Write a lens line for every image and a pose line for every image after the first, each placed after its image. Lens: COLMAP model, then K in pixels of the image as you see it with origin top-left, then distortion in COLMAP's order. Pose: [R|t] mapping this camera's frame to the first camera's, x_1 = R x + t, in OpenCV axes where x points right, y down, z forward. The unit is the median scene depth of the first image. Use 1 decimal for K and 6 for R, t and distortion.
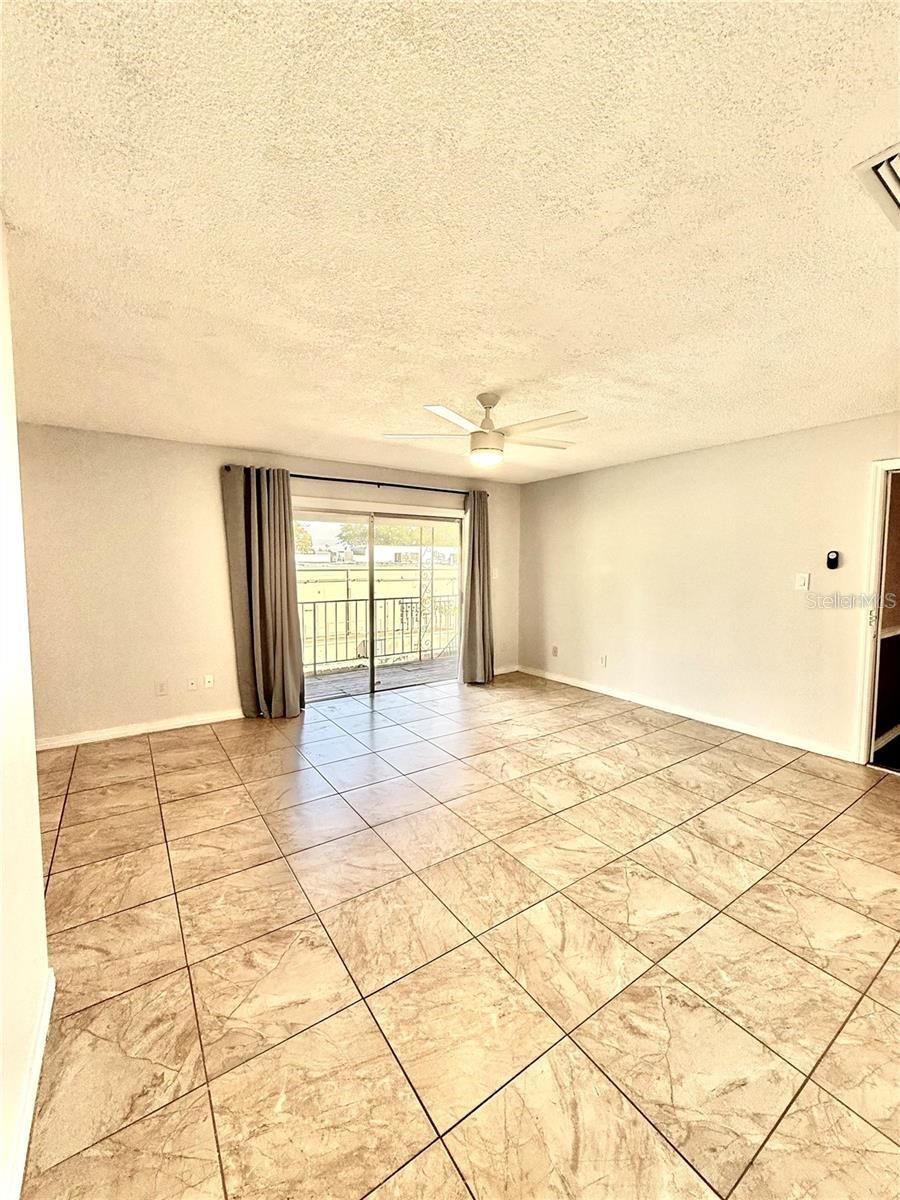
lens RADIAL K [[476.7, 0, 450.0], [0, 476.7, 600.0], [0, 0, 1]] dist [-0.000073, -0.000148]
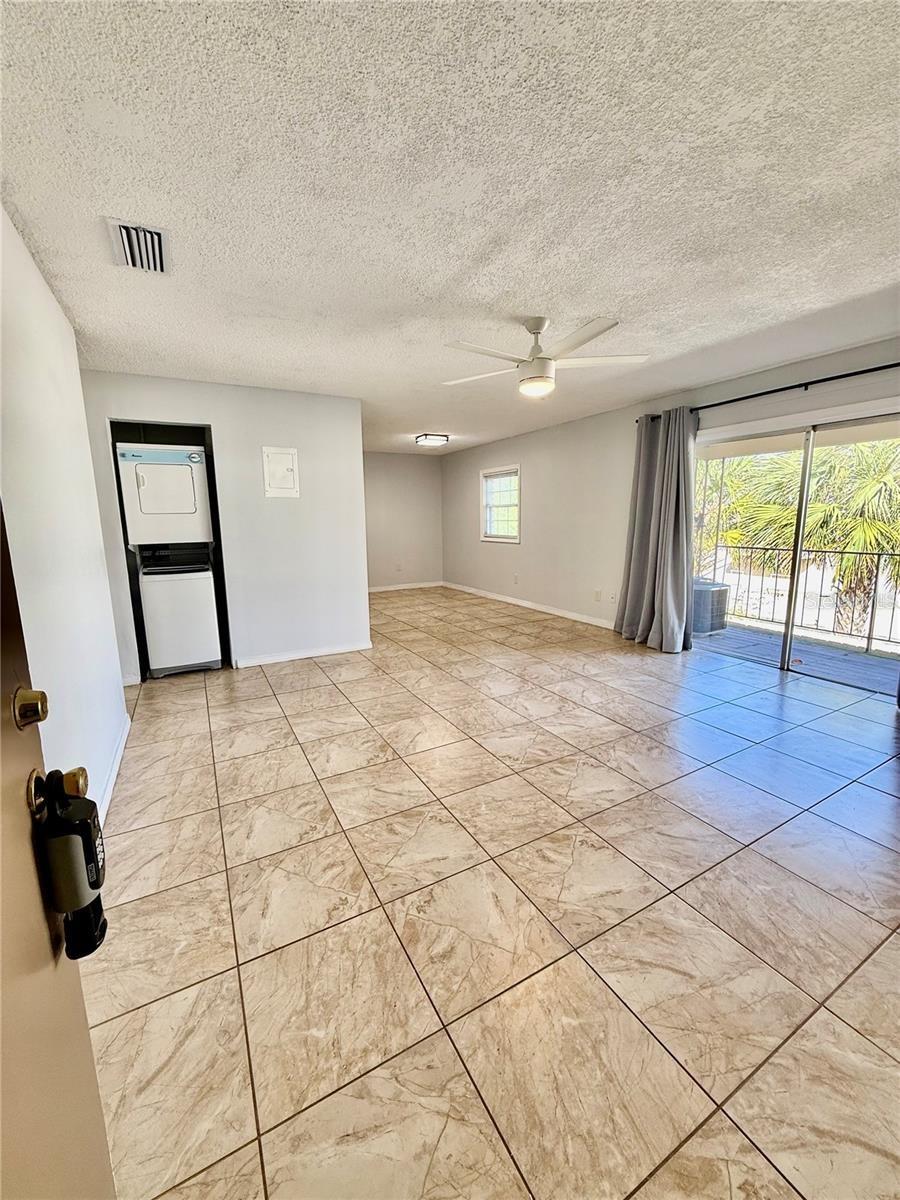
lens RADIAL K [[476.7, 0, 450.0], [0, 476.7, 600.0], [0, 0, 1]] dist [-0.000073, -0.000148]
pose [[-0.098862, 0.170662, -0.980357, 1.336862], [-0.059953, 0.982373, 0.177059, -0.041588], [0.993294, 0.076280, -0.086887, 1.128389]]
